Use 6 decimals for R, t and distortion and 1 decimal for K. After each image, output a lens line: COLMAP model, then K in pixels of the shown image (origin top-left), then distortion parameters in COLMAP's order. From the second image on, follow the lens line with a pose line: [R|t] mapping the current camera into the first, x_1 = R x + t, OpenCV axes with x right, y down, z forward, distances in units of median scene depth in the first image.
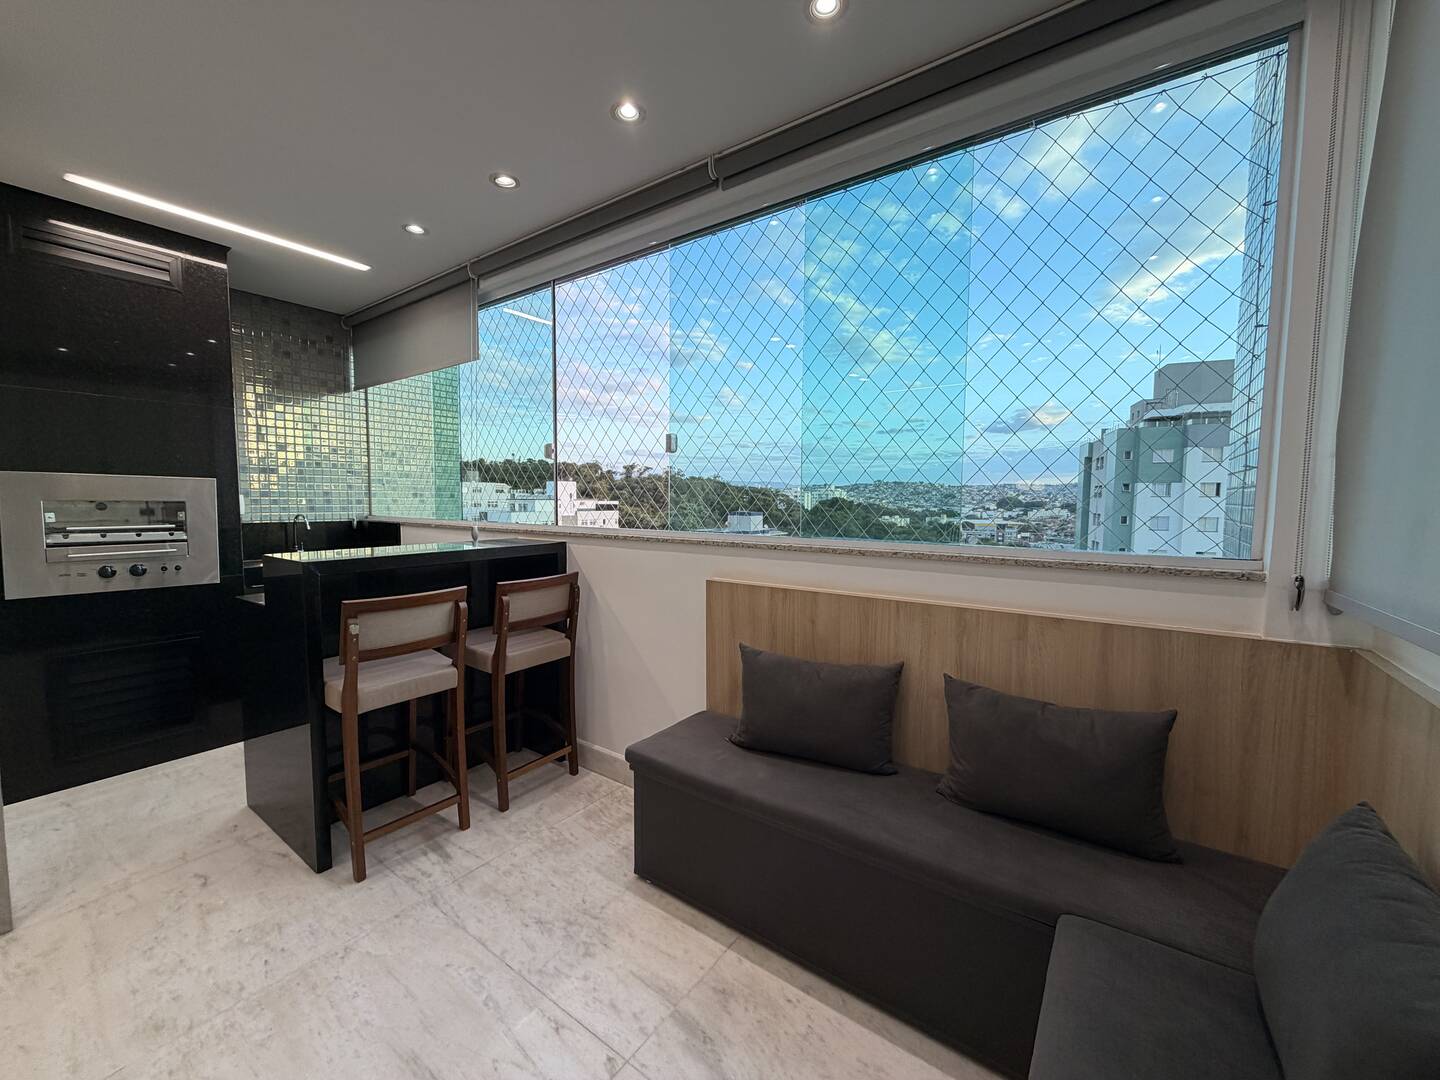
lens RADIAL K [[568.4, 0, 715.4], [0, 568.4, 541.4], [0, 0, 1]] dist [0.002462, 0.000221]
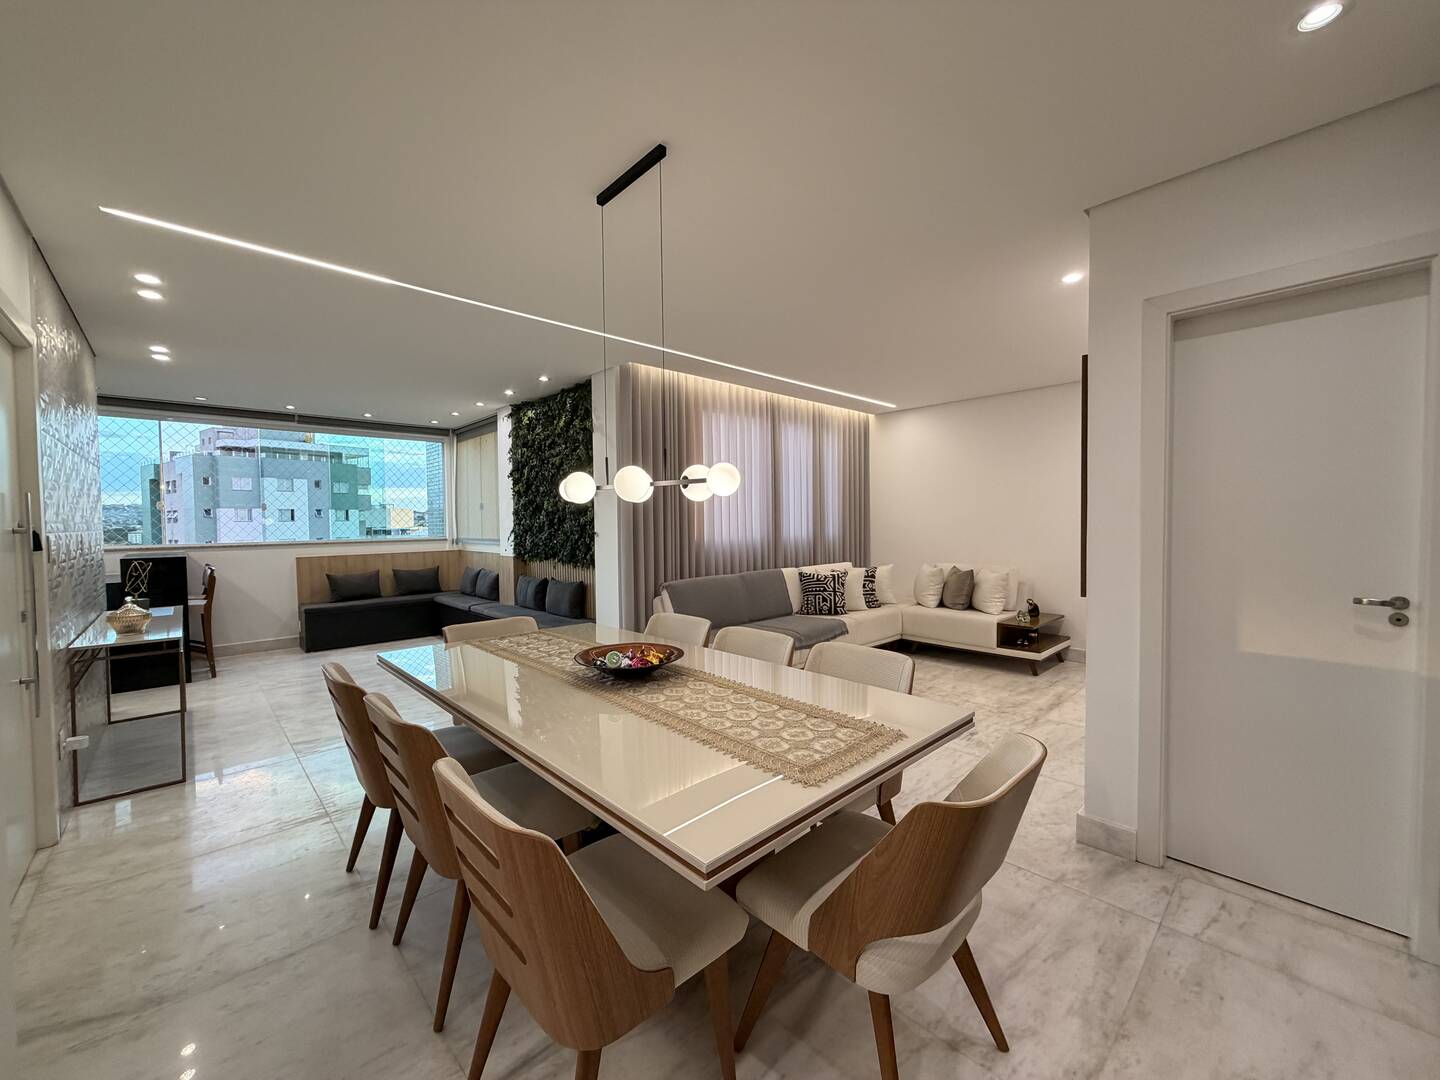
lens RADIAL K [[568.4, 0, 716.7], [0, 568.4, 536.7], [0, 0, 1]] dist [0.002462, 0.000221]
pose [[0.183815, -0.039064, 0.982184, -0.113866], [0.088175, 0.995837, 0.023105, 0.003958], [-0.978998, 0.082357, 0.186495, -0.074176]]
